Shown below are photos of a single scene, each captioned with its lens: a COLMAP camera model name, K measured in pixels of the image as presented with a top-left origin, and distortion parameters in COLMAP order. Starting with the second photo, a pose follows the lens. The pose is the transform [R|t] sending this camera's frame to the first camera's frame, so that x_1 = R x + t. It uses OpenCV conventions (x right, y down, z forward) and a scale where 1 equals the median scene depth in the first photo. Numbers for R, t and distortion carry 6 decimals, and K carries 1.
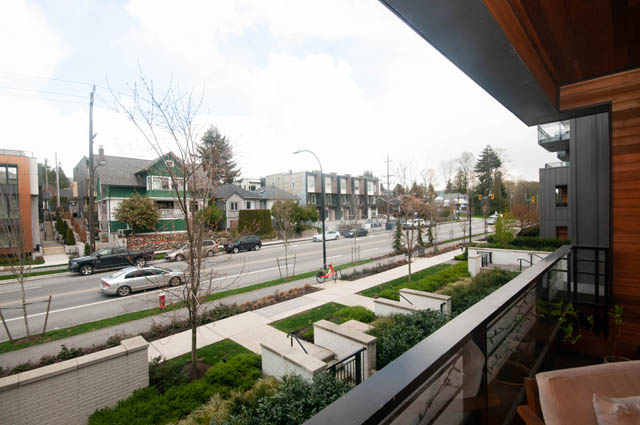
lens RADIAL K [[293.8, 0, 316.3], [0, 293.8, 222.7], [0, 0, 1]] dist [-0.002841, 0.000366]
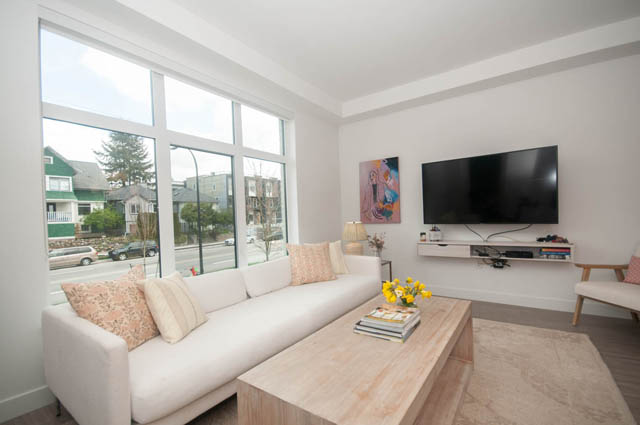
lens RADIAL K [[293.8, 0, 312.7], [0, 293.8, 217.6], [0, 0, 1]] dist [-0.002841, 0.000366]
pose [[0.986437, -0.006708, 0.164000, 0.119284], [0.012379, 0.999359, -0.033586, 0.008690], [-0.163670, 0.035161, 0.985888, 0.015893]]
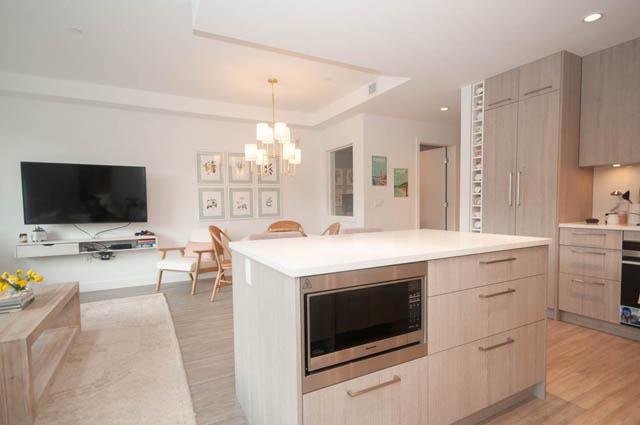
lens RADIAL K [[325.2, 0, 324.4], [0, 325.2, 221.5], [0, 0, 1]] dist [0.016149, 0.000194]
pose [[0.274379, -0.024489, 0.961310, 0.098039], [0.034149, 0.999293, 0.015709, 0.008634], [-0.961015, 0.028518, 0.275021, -0.013237]]
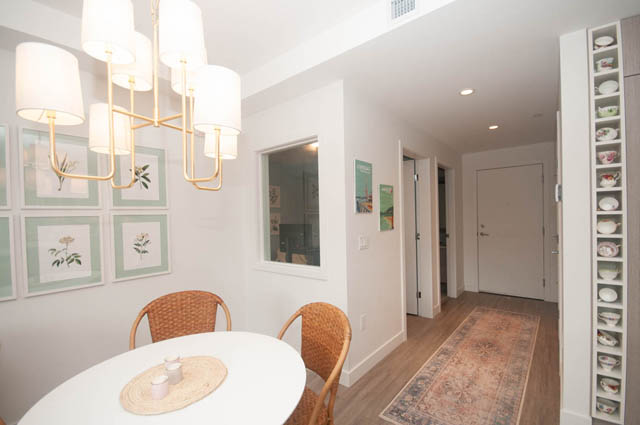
lens RADIAL K [[283.7, 0, 322.3], [0, 283.7, 221.0], [0, 0, 1]] dist [0.000022, -0.008066]
pose [[-0.107148, 0.022876, 0.993980, 0.163750], [0.053565, 0.998416, -0.017204, -0.000138], [-0.992799, 0.051399, -0.108203, 0.016762]]
